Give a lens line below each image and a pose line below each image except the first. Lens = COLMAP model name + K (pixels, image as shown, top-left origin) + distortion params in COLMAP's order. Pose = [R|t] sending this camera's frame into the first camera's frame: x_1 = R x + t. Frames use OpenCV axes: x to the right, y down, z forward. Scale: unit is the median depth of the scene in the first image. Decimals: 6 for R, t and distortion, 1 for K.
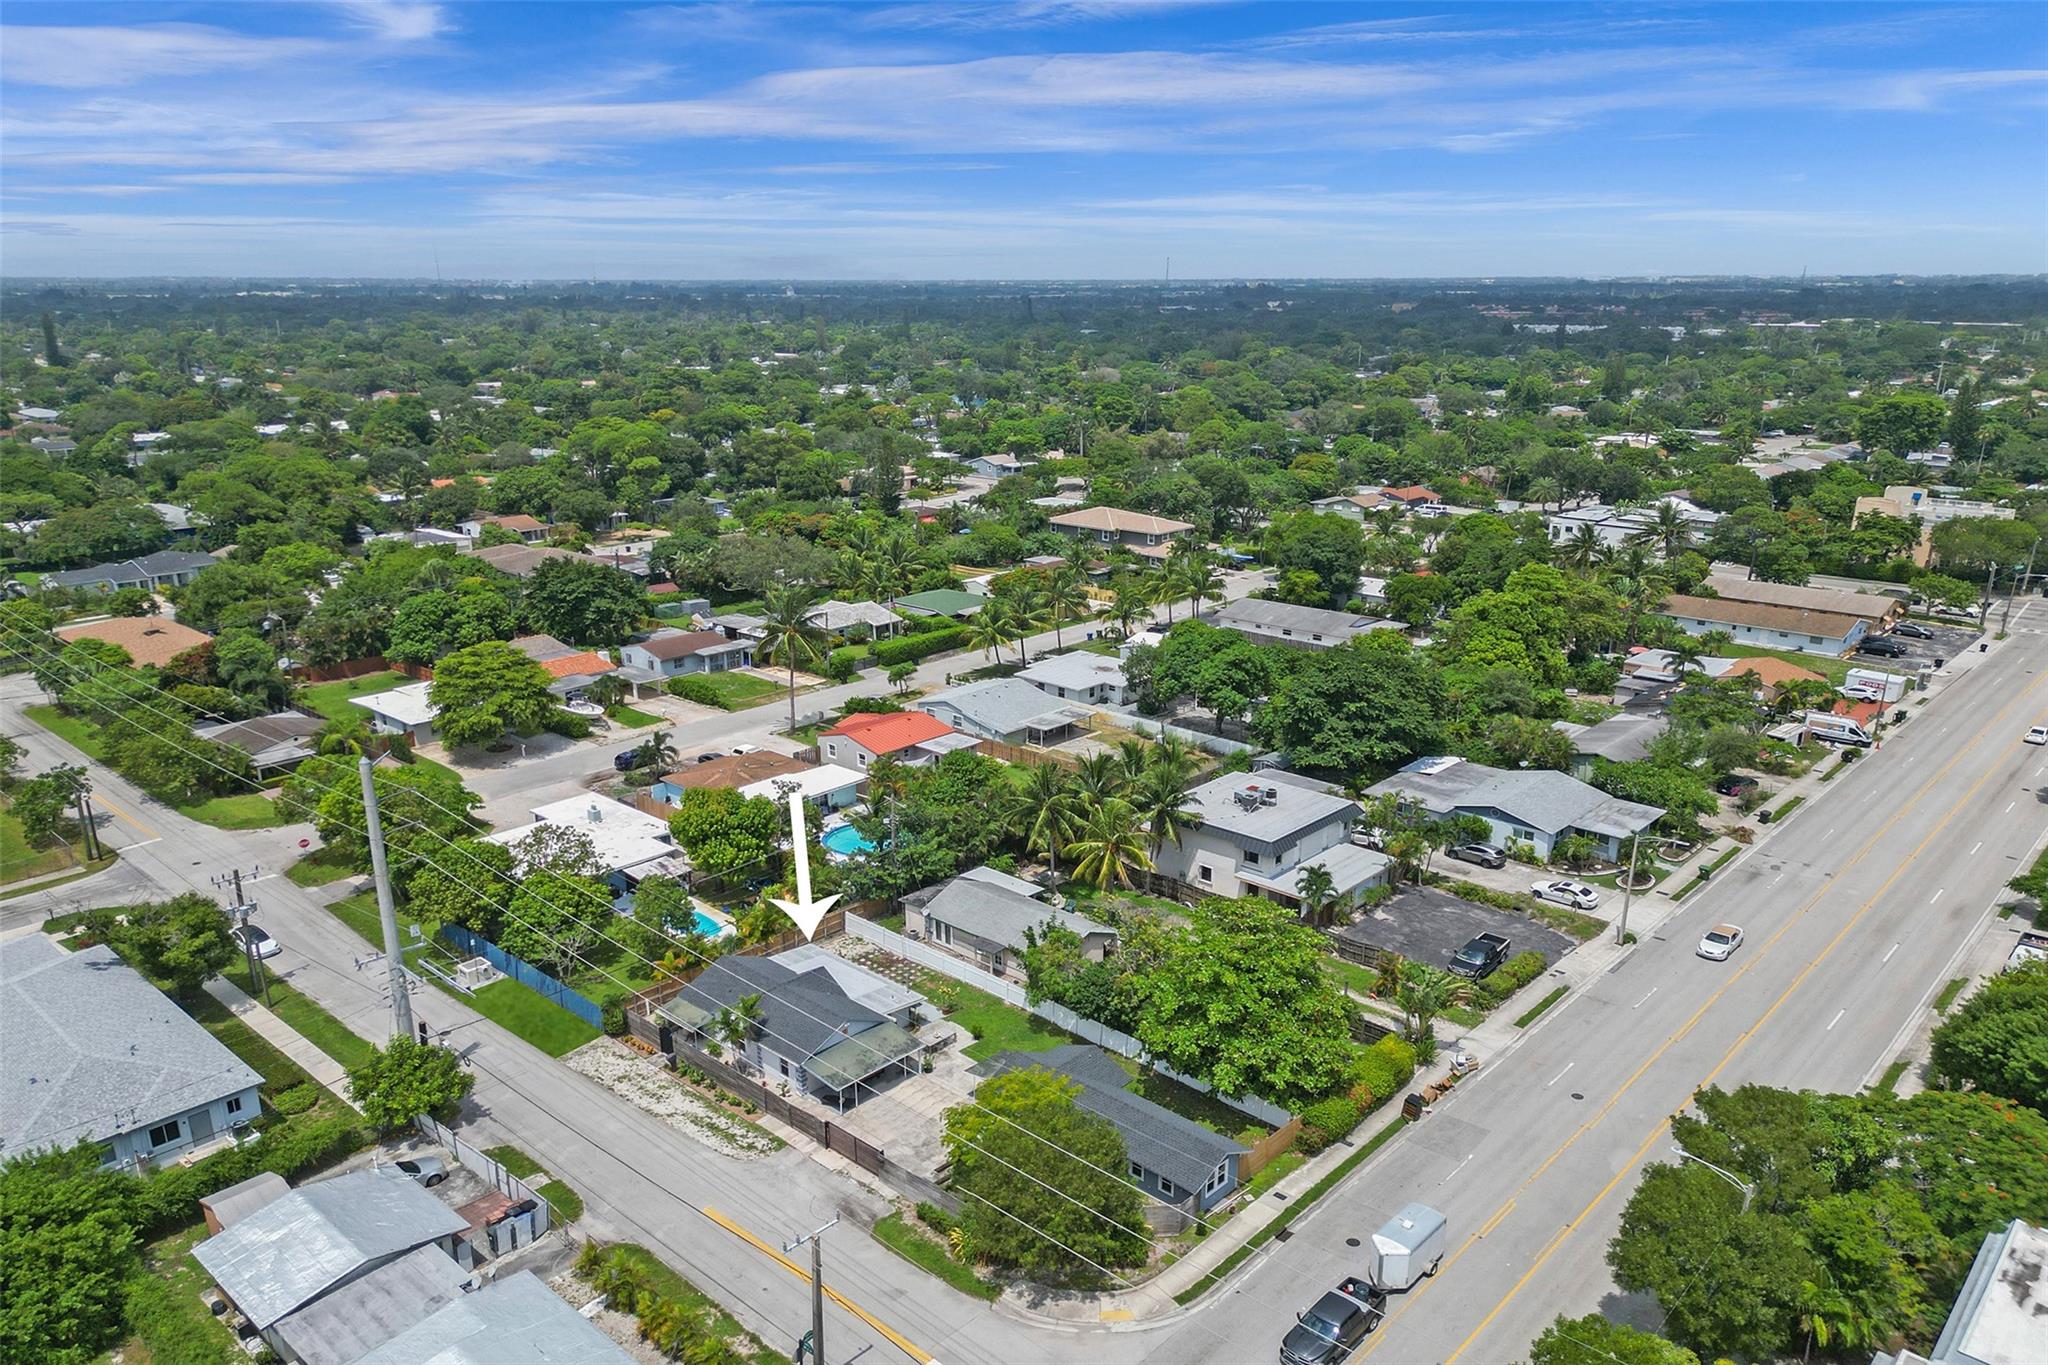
lens RADIAL K [[1490.6, 0, 1044.4], [0, 1490.6, 684.8], [0, 0, 1]] dist [0.107549, -0.147308]
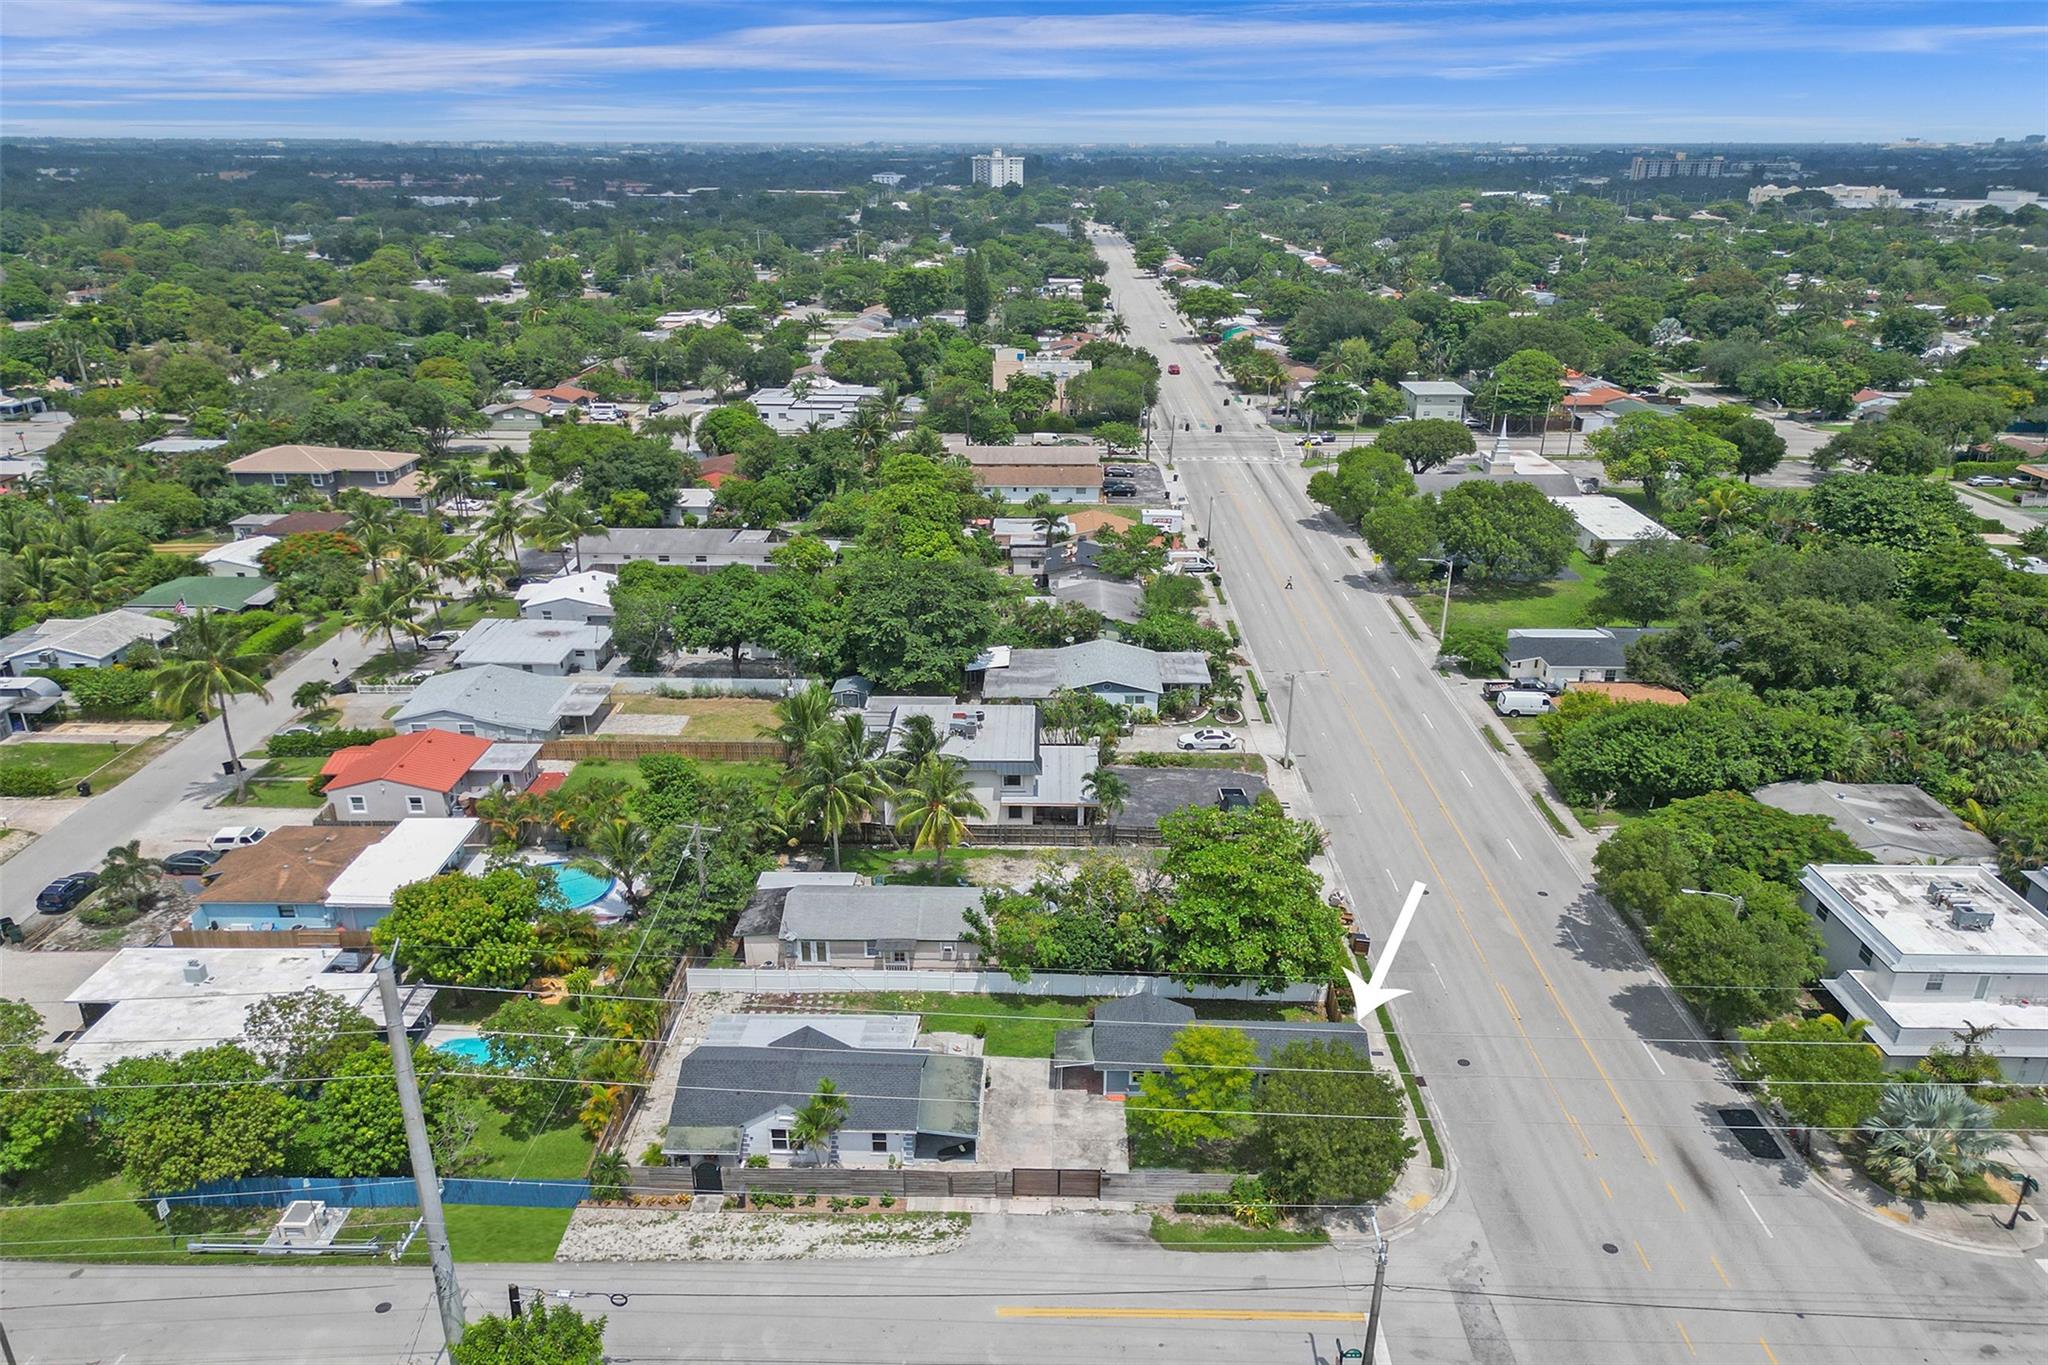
lens RADIAL K [[1490.6, 0, 1044.4], [0, 1490.6, 684.8], [0, 0, 1]] dist [0.107549, -0.147308]
pose [[0.748280, -0.222806, 0.624847, -0.377230], [0.171641, 0.974862, 0.142066, -0.071898], [-0.640793, 0.000944, 0.767713, 0.173353]]
